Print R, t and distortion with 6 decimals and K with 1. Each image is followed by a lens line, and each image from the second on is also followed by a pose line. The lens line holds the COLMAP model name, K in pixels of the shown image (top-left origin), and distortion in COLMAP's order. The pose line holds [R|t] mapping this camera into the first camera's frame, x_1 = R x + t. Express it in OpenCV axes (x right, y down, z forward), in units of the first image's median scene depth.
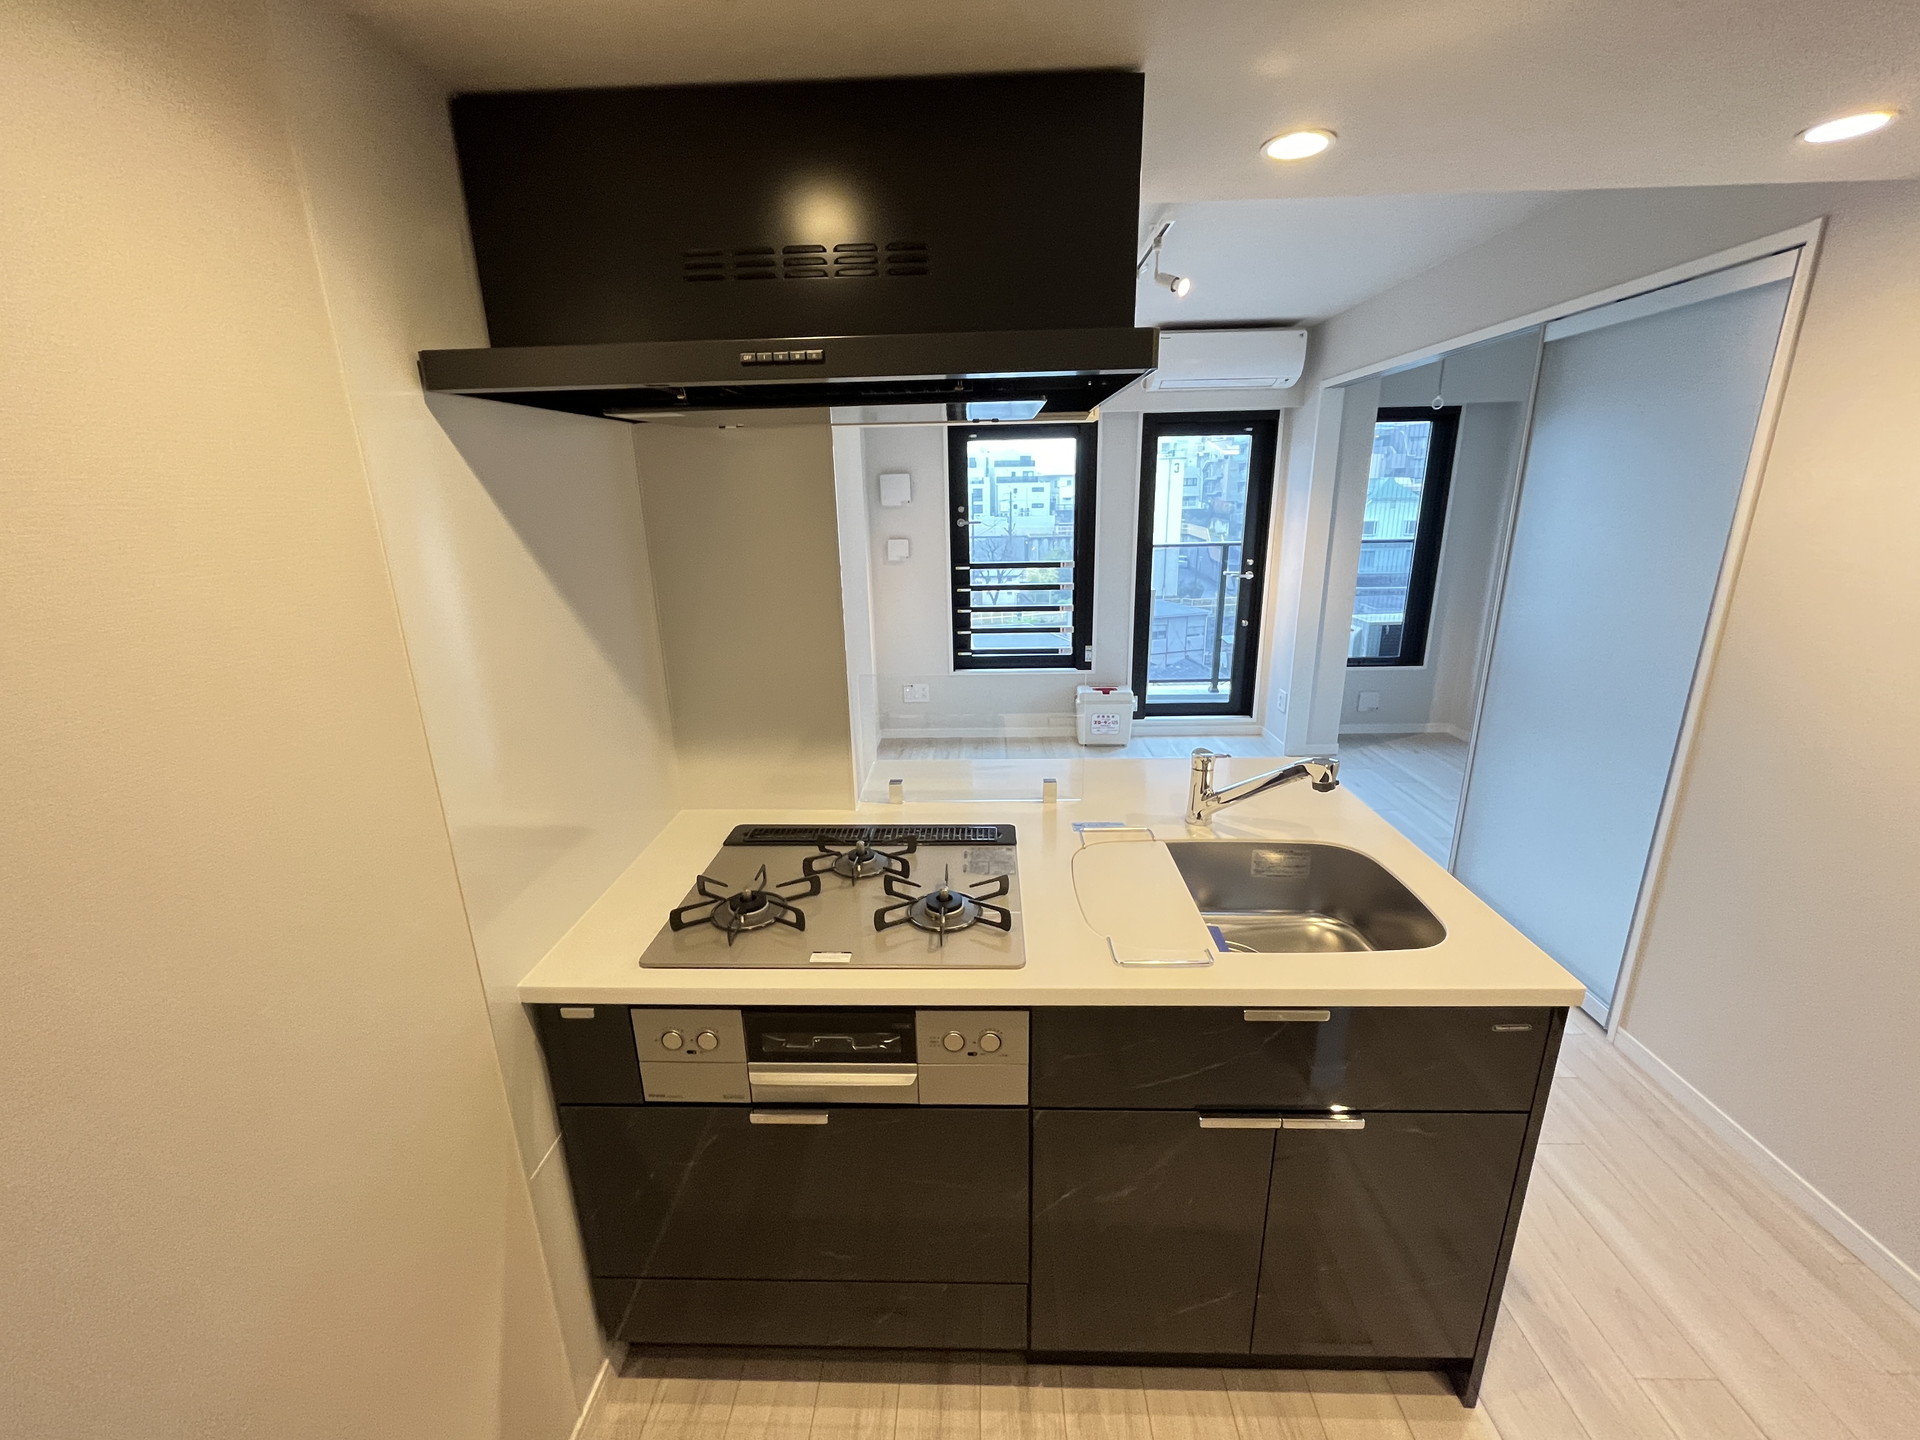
lens RADIAL K [[786.0, 0, 964.6], [0, 786.0, 722.2], [0, 0, 1]] dist [-0.000533, -0.000422]
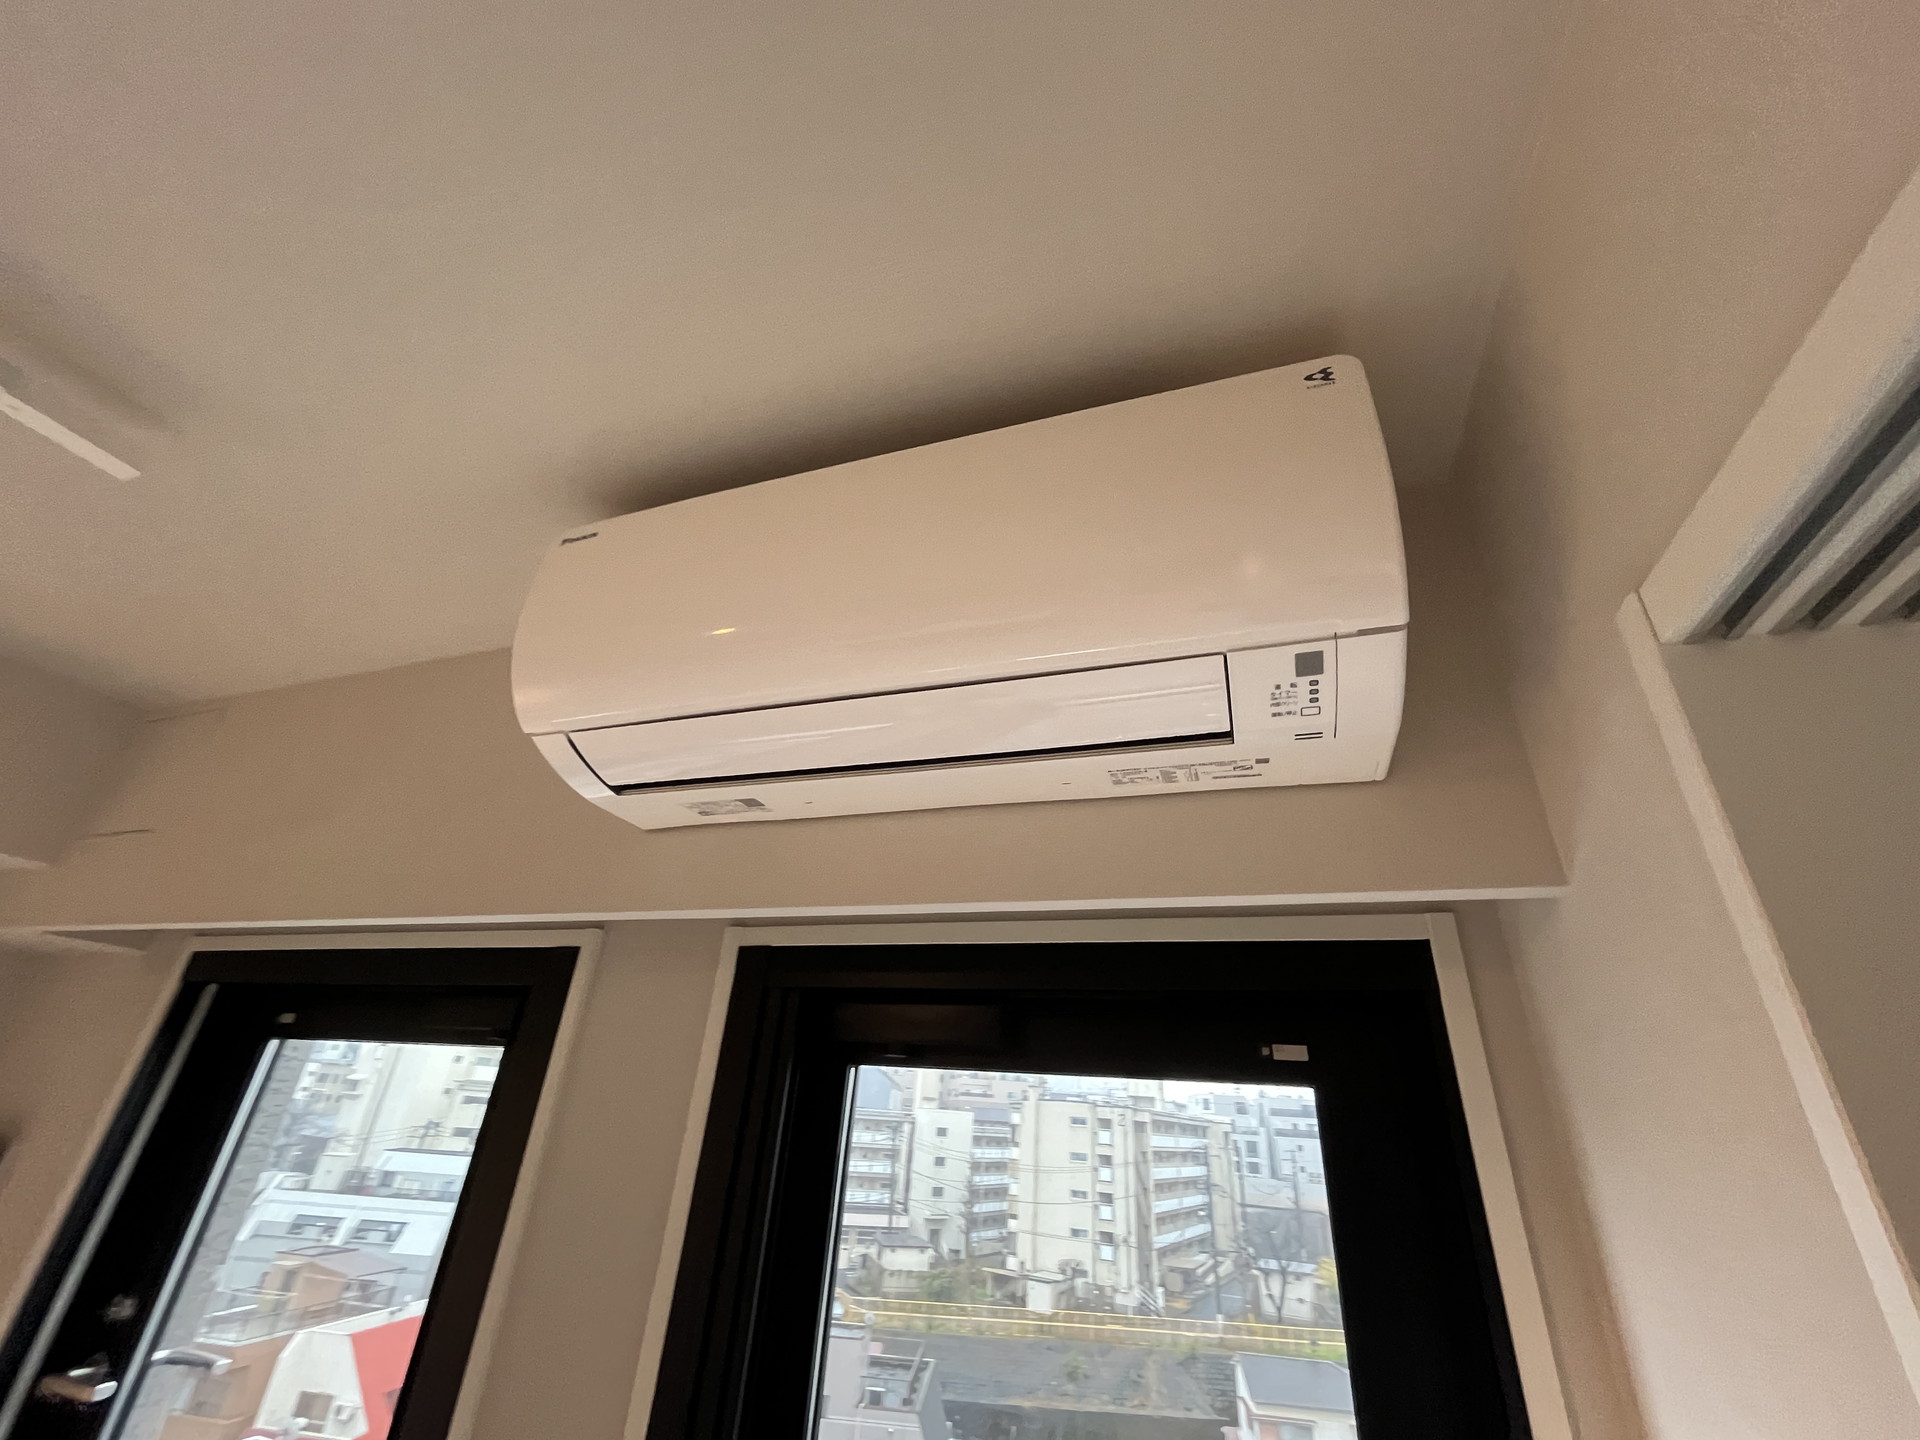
lens RADIAL K [[786.0, 0, 959.7], [0, 786.0, 721.5], [0, 0, 1]] dist [-0.000533, -0.000422]
pose [[0.948228, -0.069943, -0.309792, 0.338393], [-0.163779, 0.728045, -0.665678, -0.283662], [0.272102, 0.681952, 0.678898, 0.773519]]
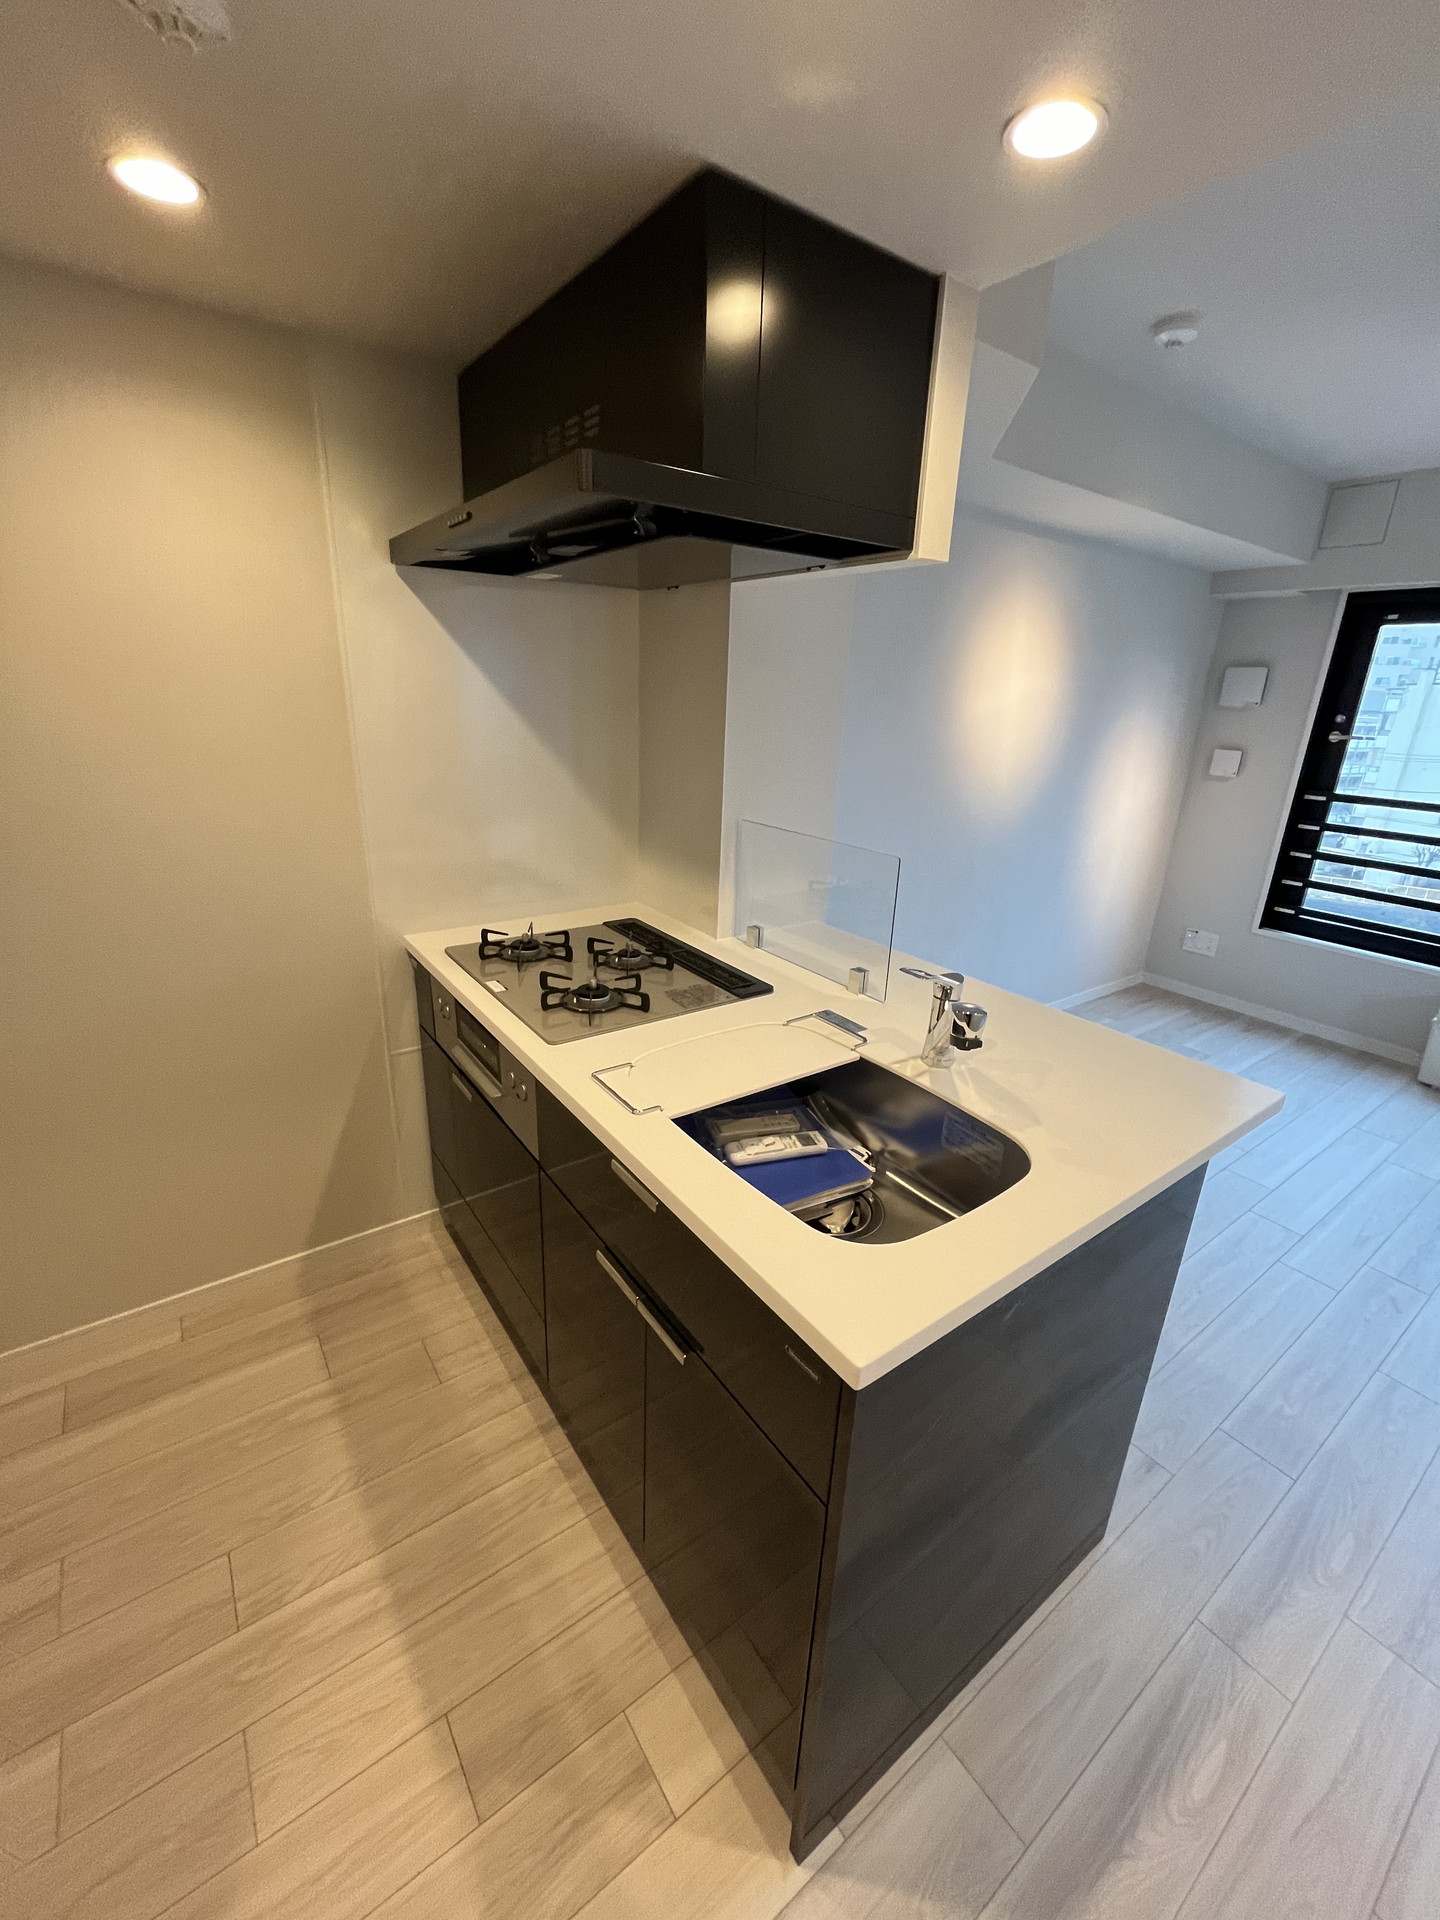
lens RADIAL K [[786.0, 0, 716.3], [0, 786.0, 957.3], [0, 0, 1]] dist [-0.000533, -0.000422]
pose [[0.604487, 0.295563, -0.739756, 0.252743], [-0.271761, 0.949428, 0.157268, -0.014182], [0.748827, 0.105971, 0.654239, 0.099802]]
